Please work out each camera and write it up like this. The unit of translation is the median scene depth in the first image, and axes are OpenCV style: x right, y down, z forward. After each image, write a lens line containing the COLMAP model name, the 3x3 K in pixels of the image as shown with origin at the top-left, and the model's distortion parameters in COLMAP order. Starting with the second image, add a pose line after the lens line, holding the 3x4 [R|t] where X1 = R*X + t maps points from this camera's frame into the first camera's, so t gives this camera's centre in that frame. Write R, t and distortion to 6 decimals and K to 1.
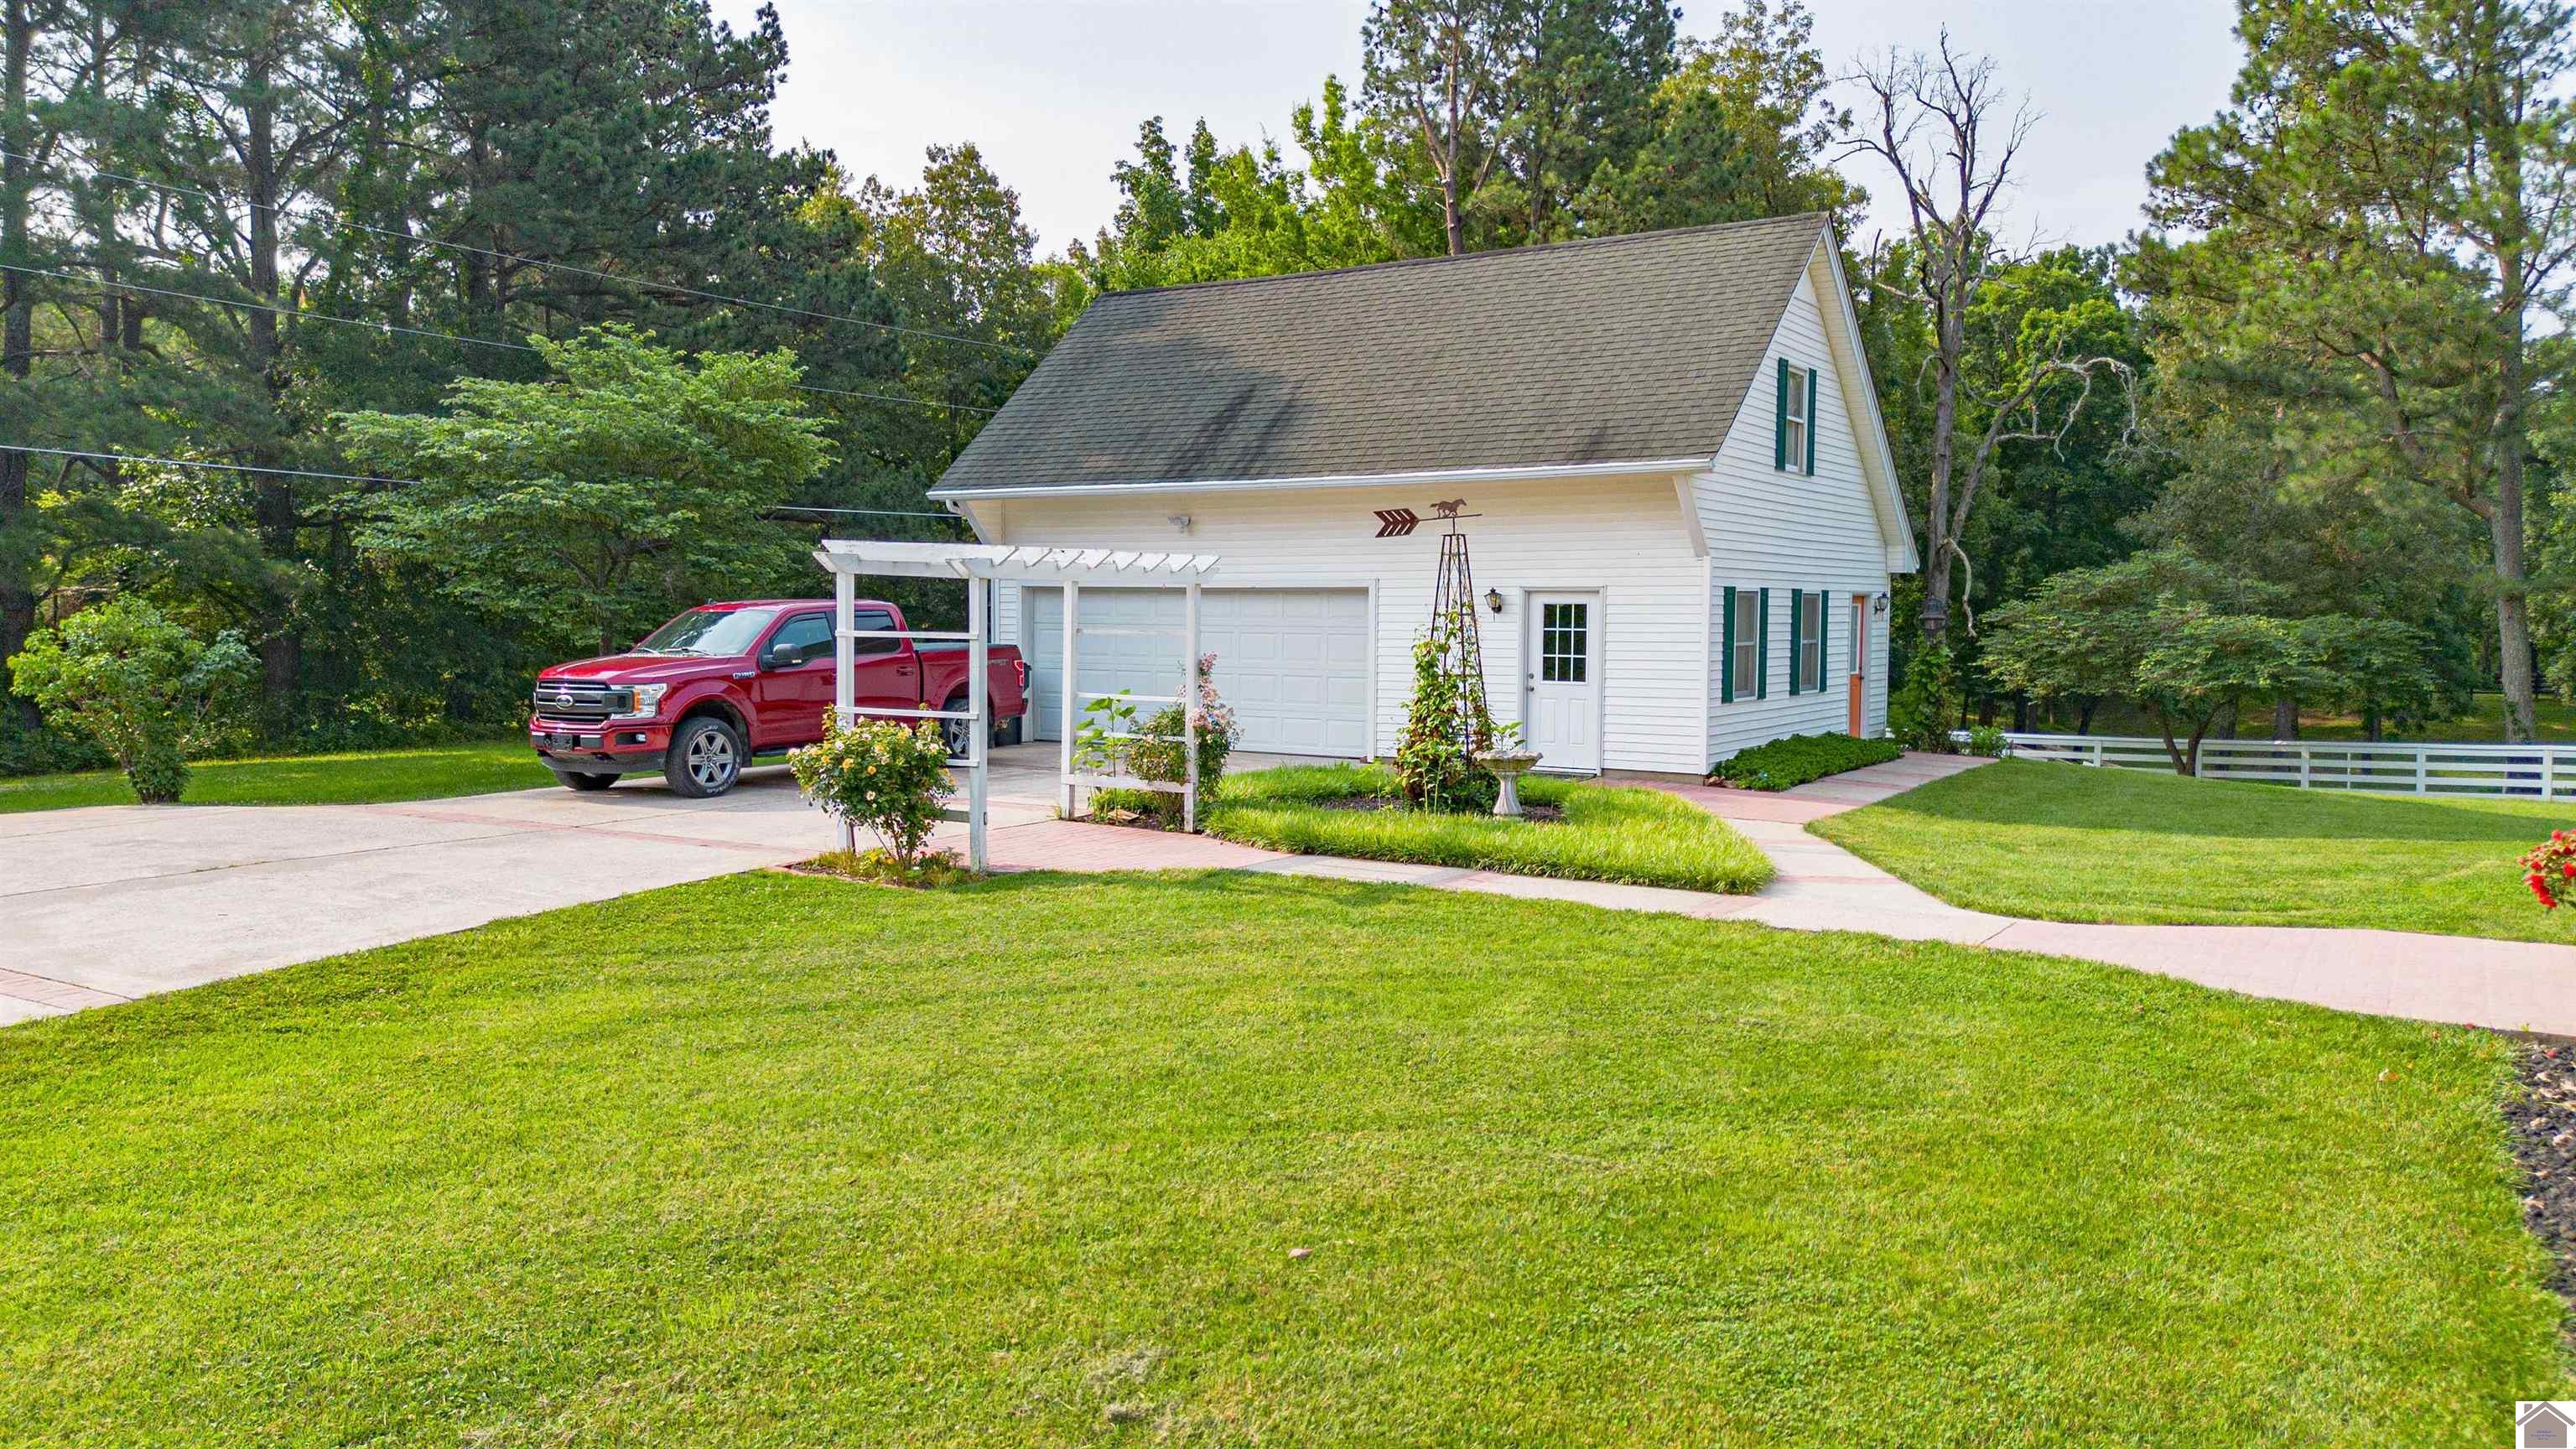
lens RADIAL K [[1912.1, 0, 1286.2], [0, 1912.1, 713.7], [0, 0, 1]] dist [0.038977, -0.001108]
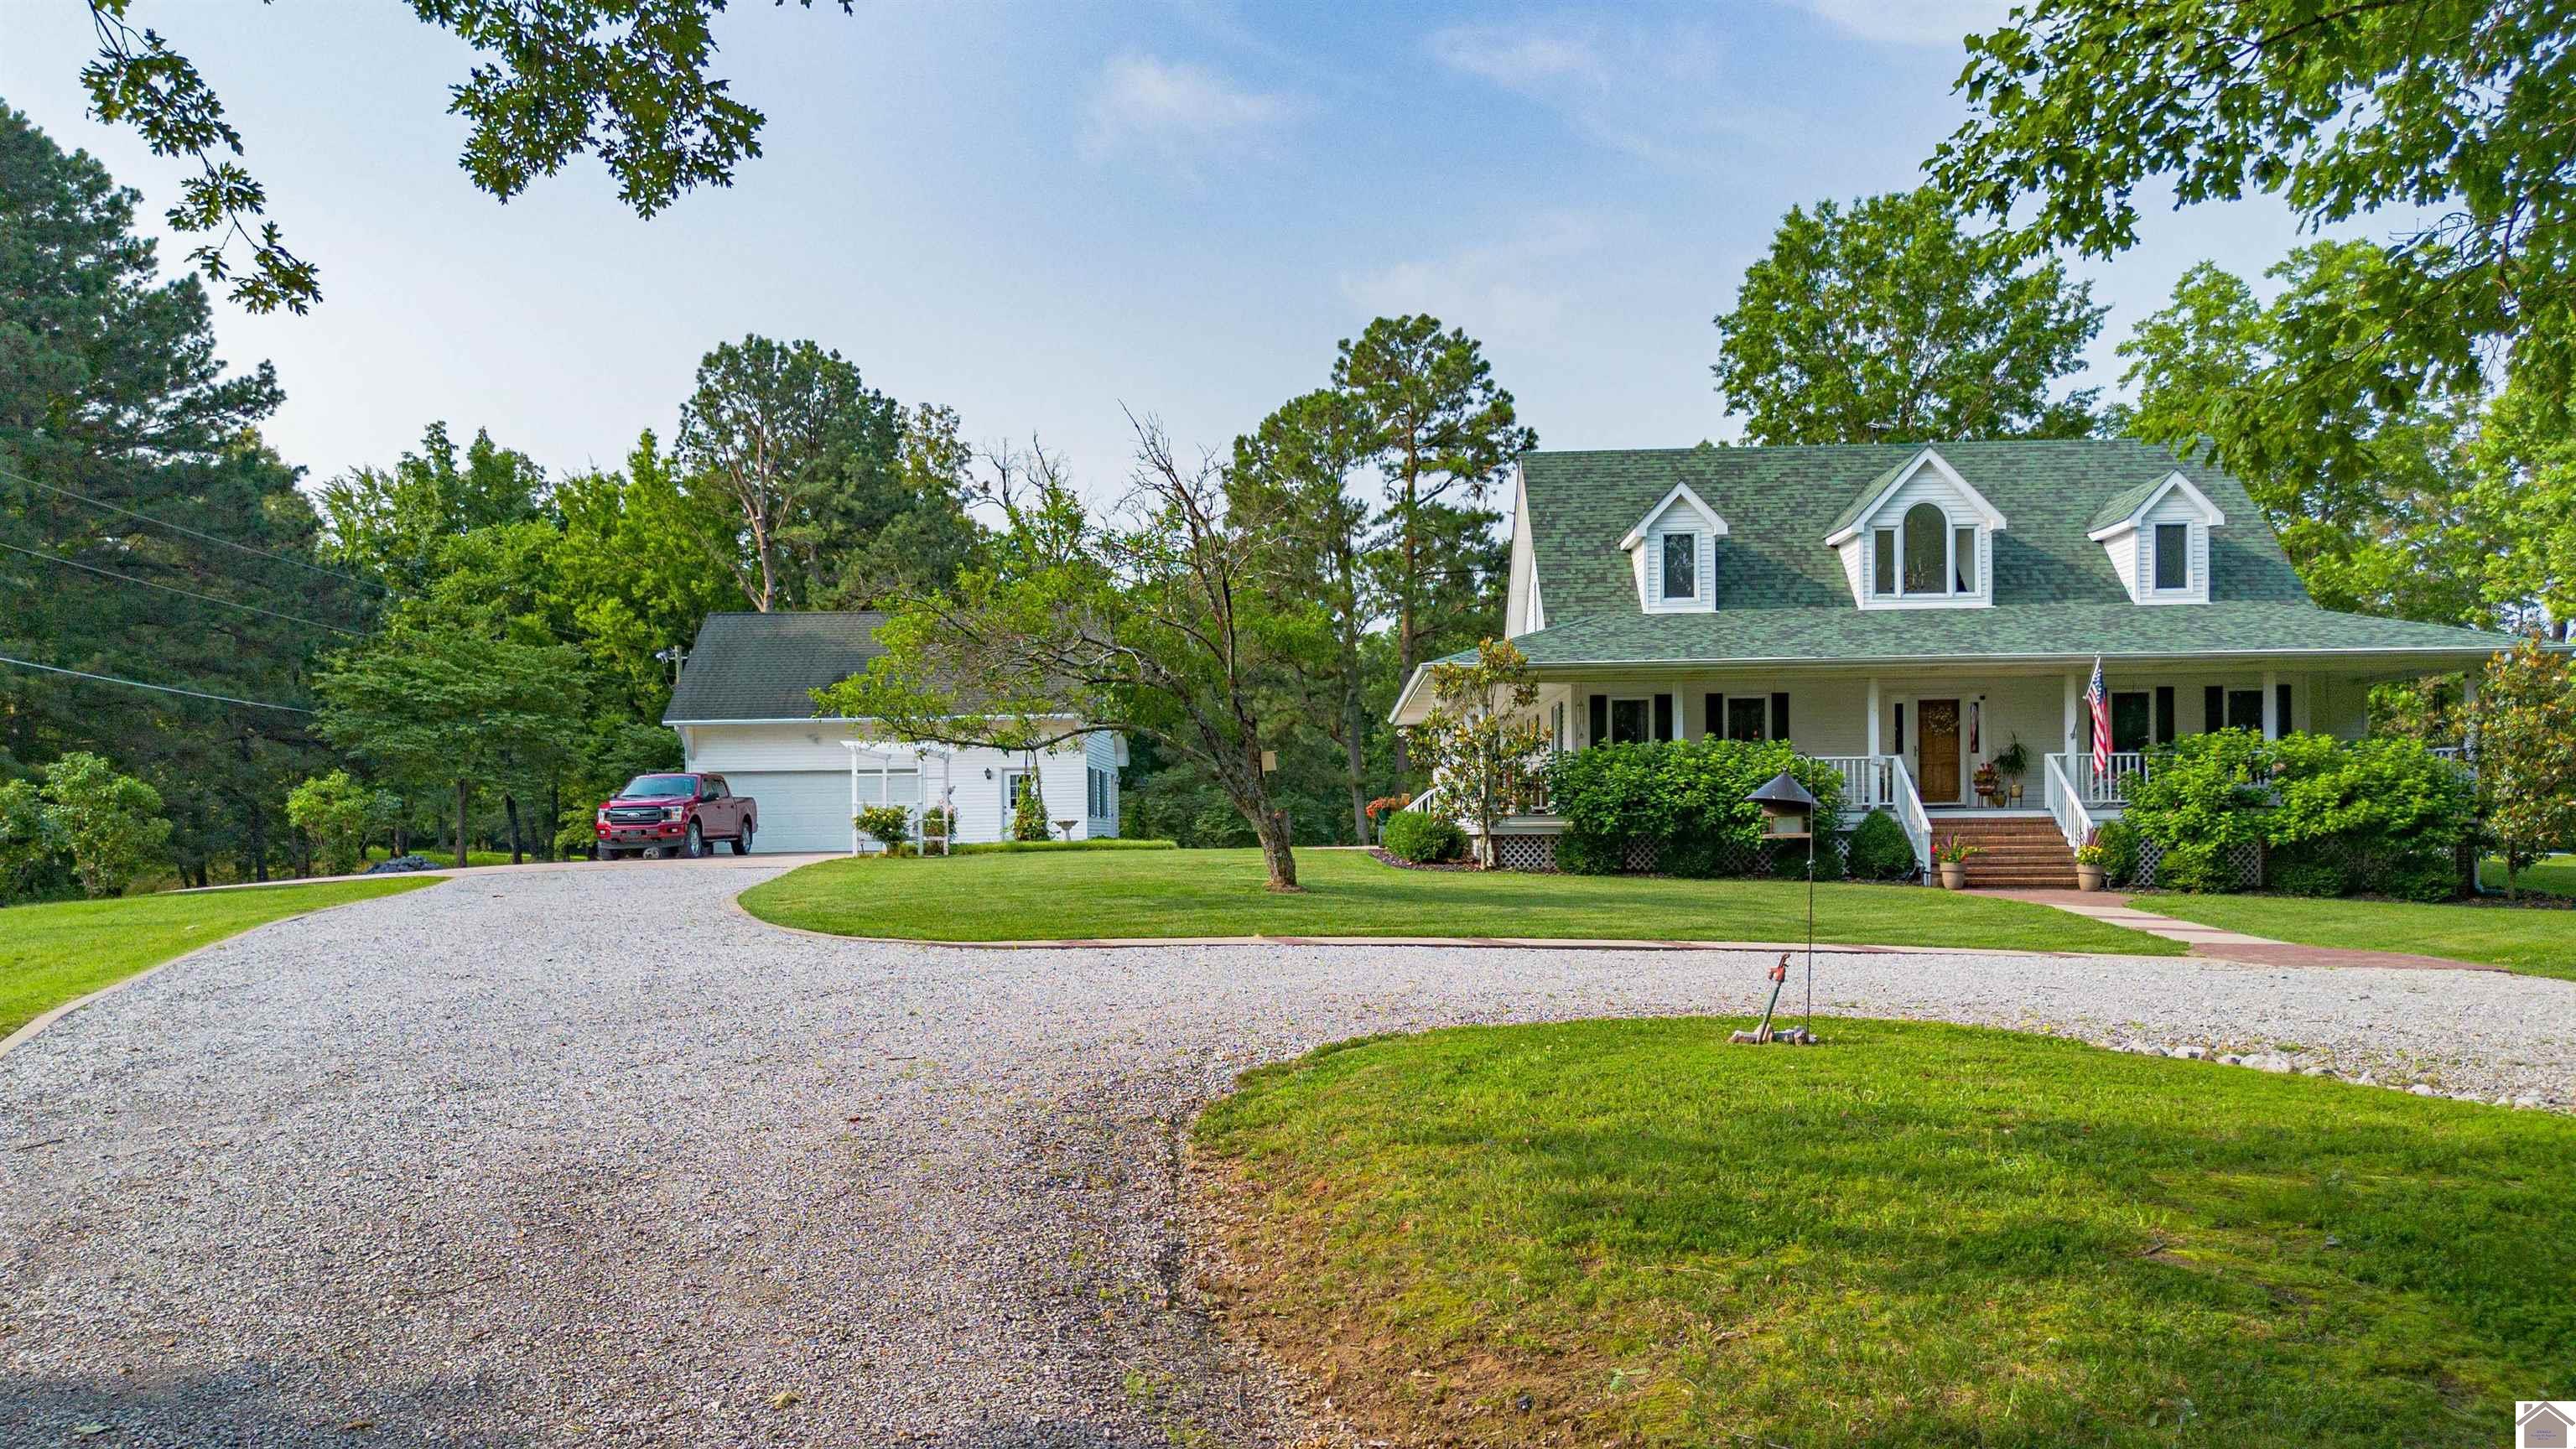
lens RADIAL K [[1912.1, 0, 1286.2], [0, 1912.1, 713.7], [0, 0, 1]] dist [0.038977, -0.001108]
pose [[0.864192, 0.018963, 0.502805, -0.290126], [0.041099, 0.993290, -0.108100, 0.051839], [-0.501481, 0.114084, 0.857614, -0.450309]]
